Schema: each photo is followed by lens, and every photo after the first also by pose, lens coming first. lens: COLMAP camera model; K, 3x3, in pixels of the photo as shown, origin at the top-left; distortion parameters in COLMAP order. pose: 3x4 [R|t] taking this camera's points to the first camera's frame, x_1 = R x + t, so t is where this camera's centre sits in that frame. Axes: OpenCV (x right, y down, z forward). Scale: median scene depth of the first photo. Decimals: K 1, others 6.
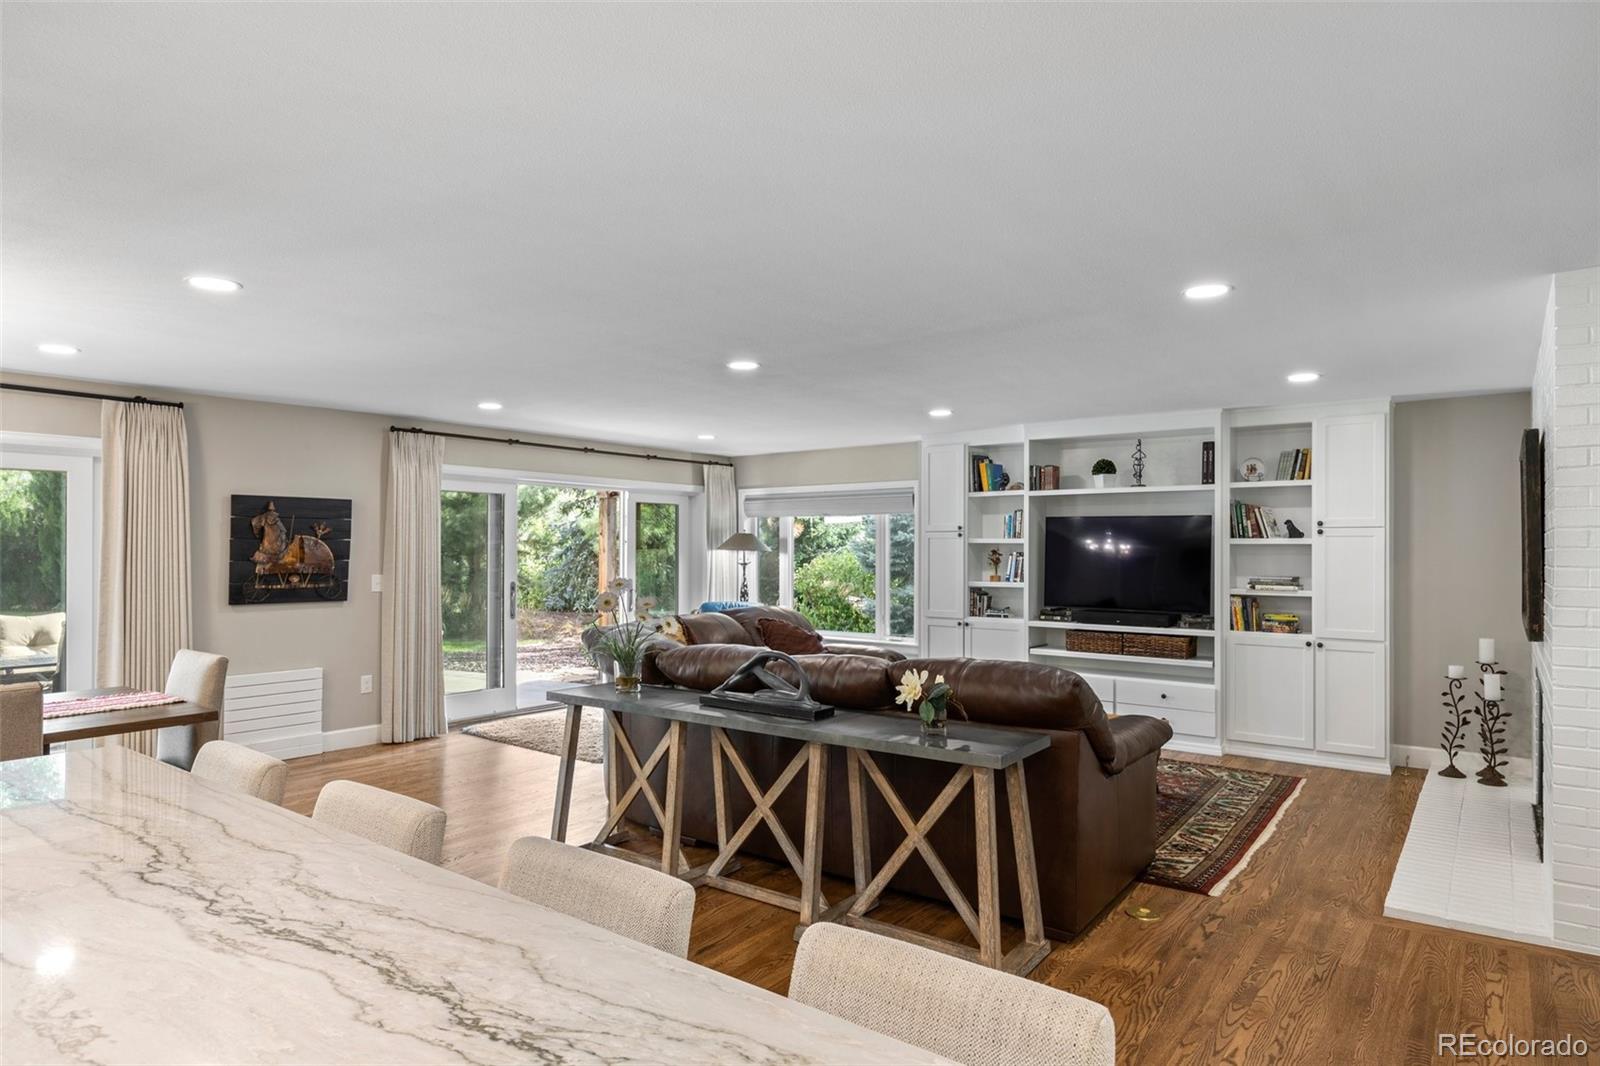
lens RADIAL K [[915.8, 0, 801.6], [0, 915.8, 546.5], [0, 0, 1]] dist [-0.005047, 0.002326]
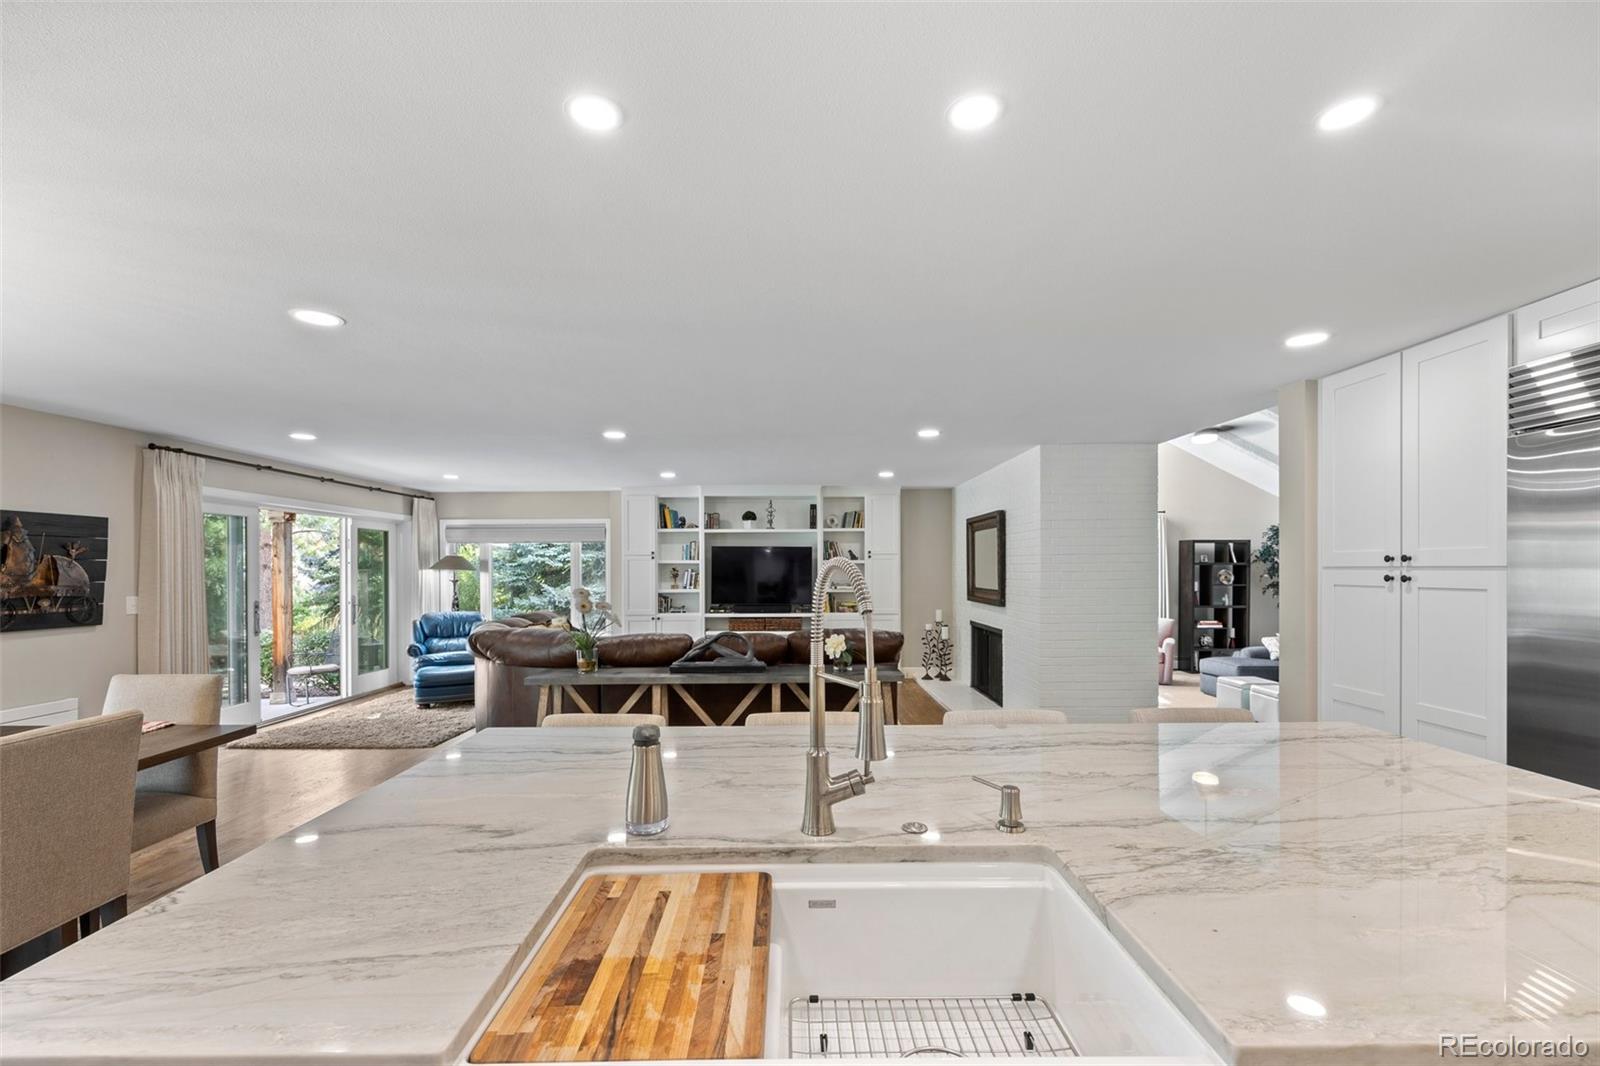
lens RADIAL K [[665.1, 0, 796.9], [0, 665.1, 571.5], [0, 0, 1]] dist [-0.000971, 0.001010]
pose [[0.793189, -0.008693, 0.608914, -0.347055], [0.004753, 0.999956, 0.008084, 0.002212], [-0.608957, -0.003518, 0.793195, 0.021507]]
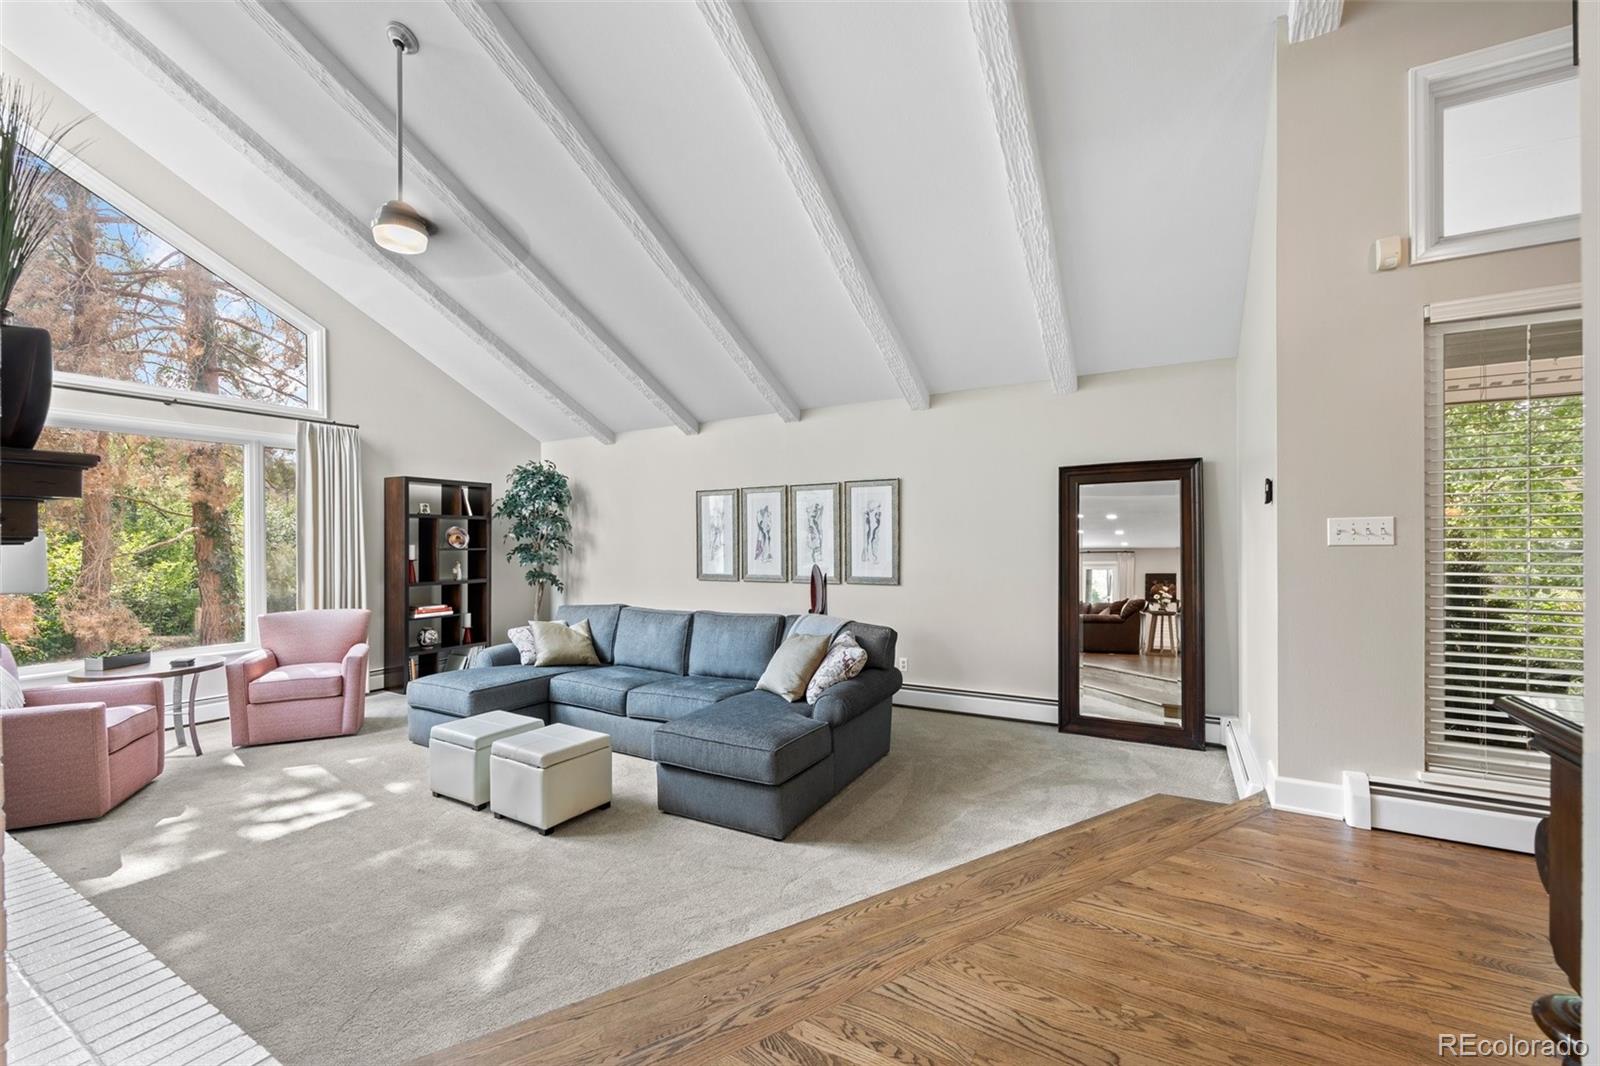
lens RADIAL K [[665.1, 0, 792.2], [0, 665.1, 541.8], [0, 0, 1]] dist [-0.000971, 0.001010]
pose [[-0.107744, -0.004473, 0.994169, 0.357576], [0.001045, 0.999989, 0.004612, 0.037098], [-0.994178, 0.001536, -0.107738, 0.253787]]
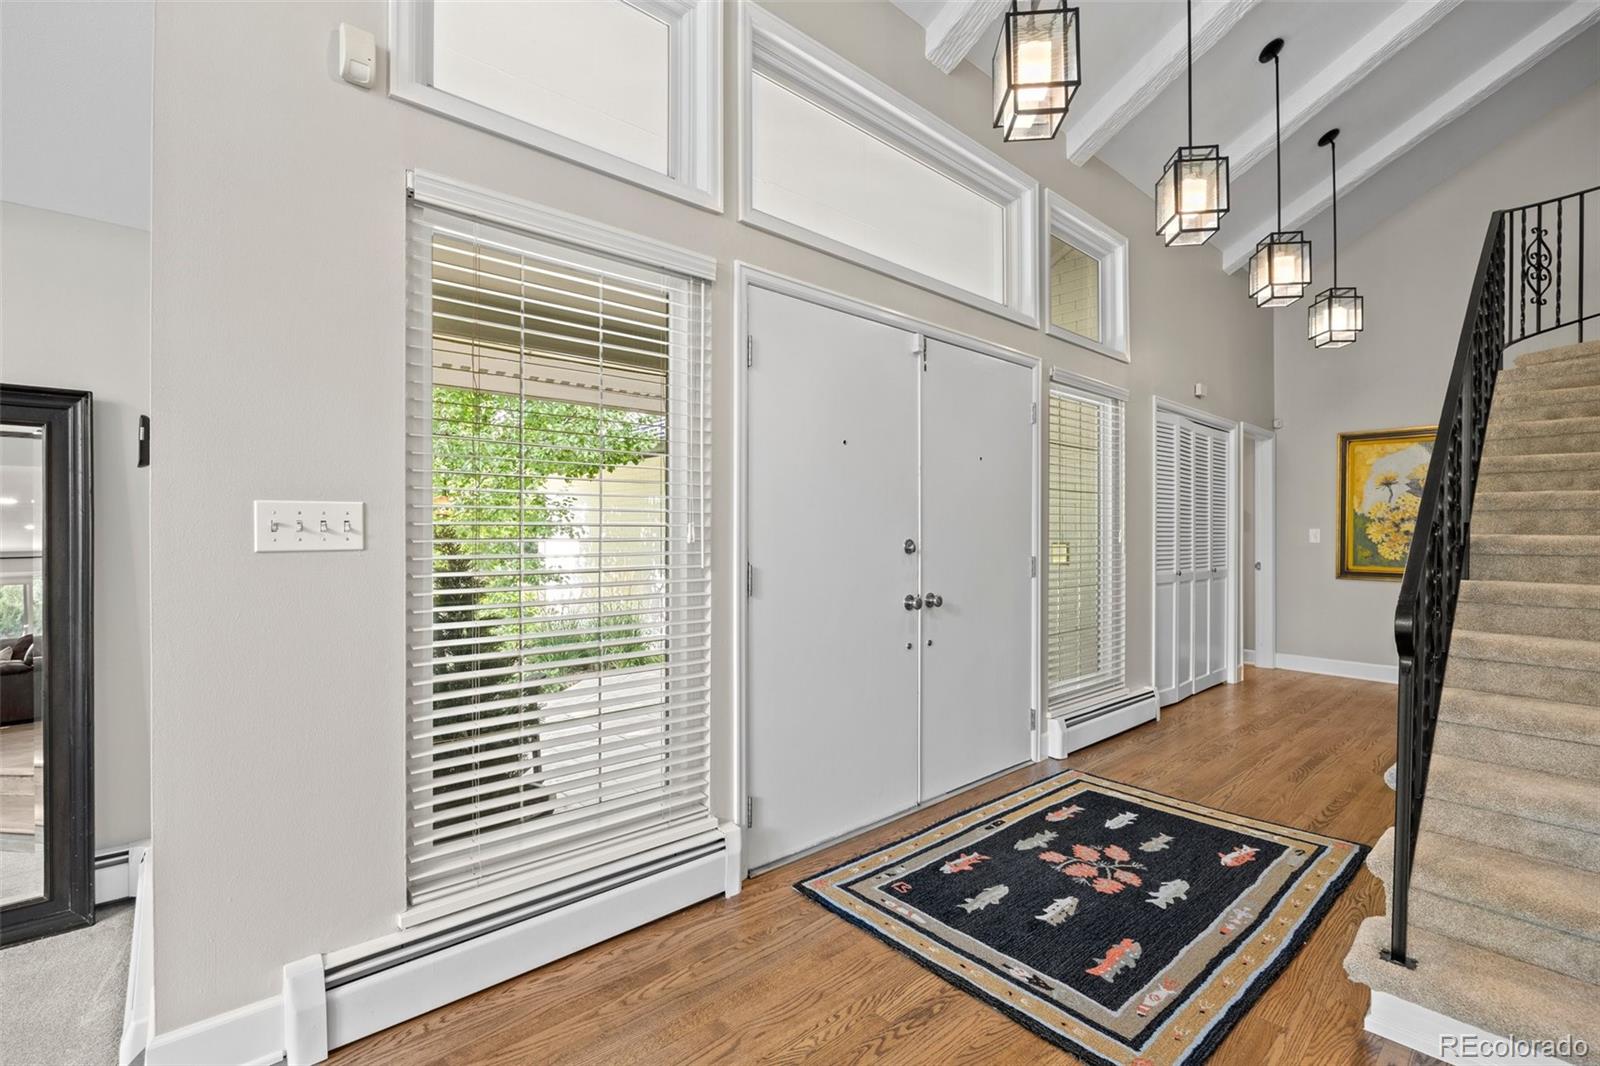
lens RADIAL K [[708.9, 0, 798.5], [0, 708.9, 534.2], [0, 0, 1]] dist [-0.011731, -0.000108]
pose [[-0.975117, -0.000569, 0.221689, 0.519711], [-0.001797, 0.999984, -0.005338, 0.036813], [-0.221682, -0.005604, -0.975103, 0.047986]]
